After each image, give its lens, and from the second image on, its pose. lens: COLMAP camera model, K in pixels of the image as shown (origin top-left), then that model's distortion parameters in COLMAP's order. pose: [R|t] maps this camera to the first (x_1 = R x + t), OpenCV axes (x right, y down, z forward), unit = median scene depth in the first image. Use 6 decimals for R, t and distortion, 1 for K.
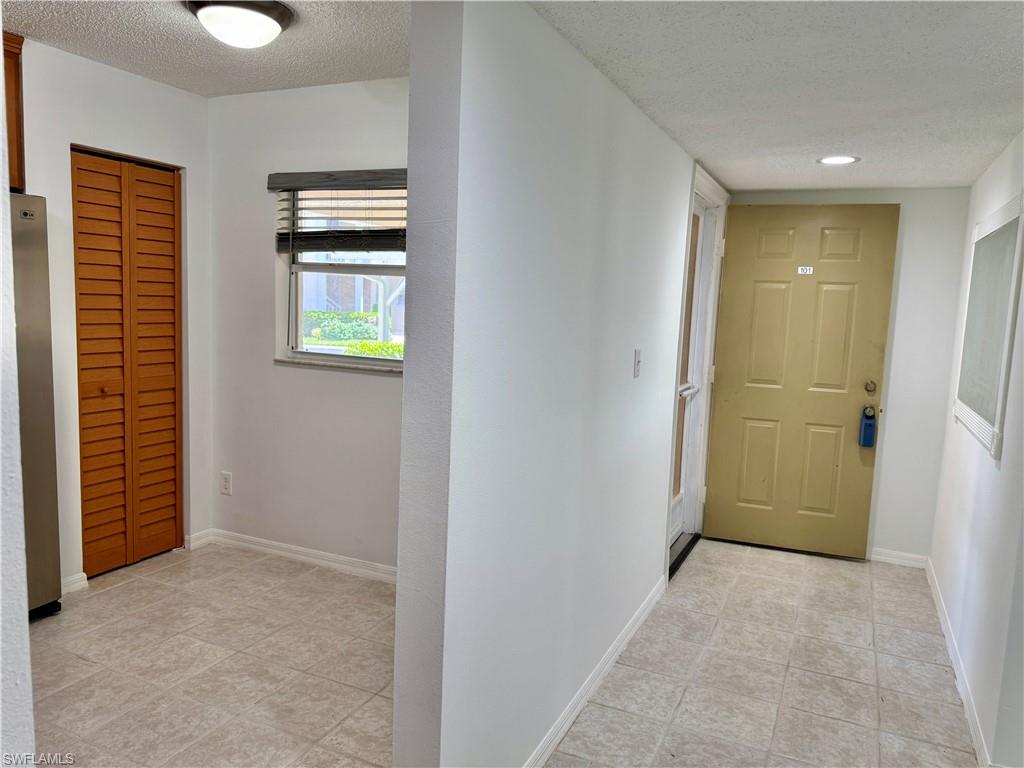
lens RADIAL K [[729.8, 0, 517.7], [0, 729.8, 386.4], [0, 0, 1]] dist [0.006499, -0.007511]
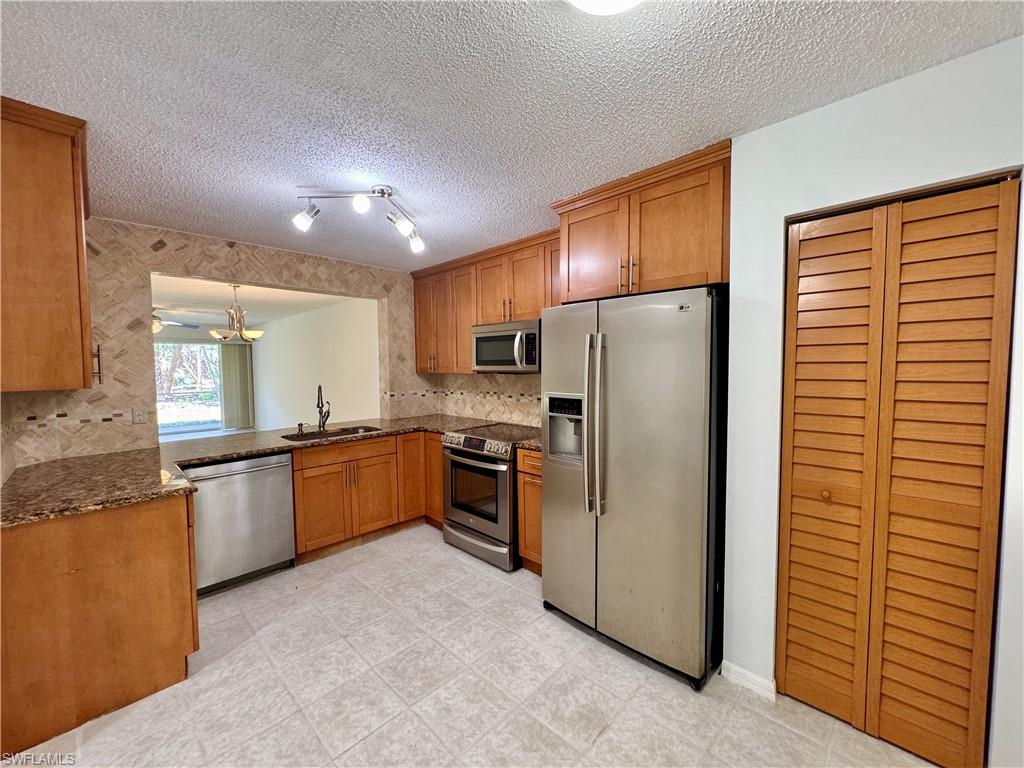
lens RADIAL K [[411.8, 0, 510.5], [0, 411.8, 384.6], [0, 0, 1]] dist [0.001552, 0.000470]
pose [[-0.334295, 0.008601, -0.942429, -0.004738], [-0.115388, 0.992062, 0.049984, -0.098511], [0.935378, 0.125454, -0.330649, 0.783869]]
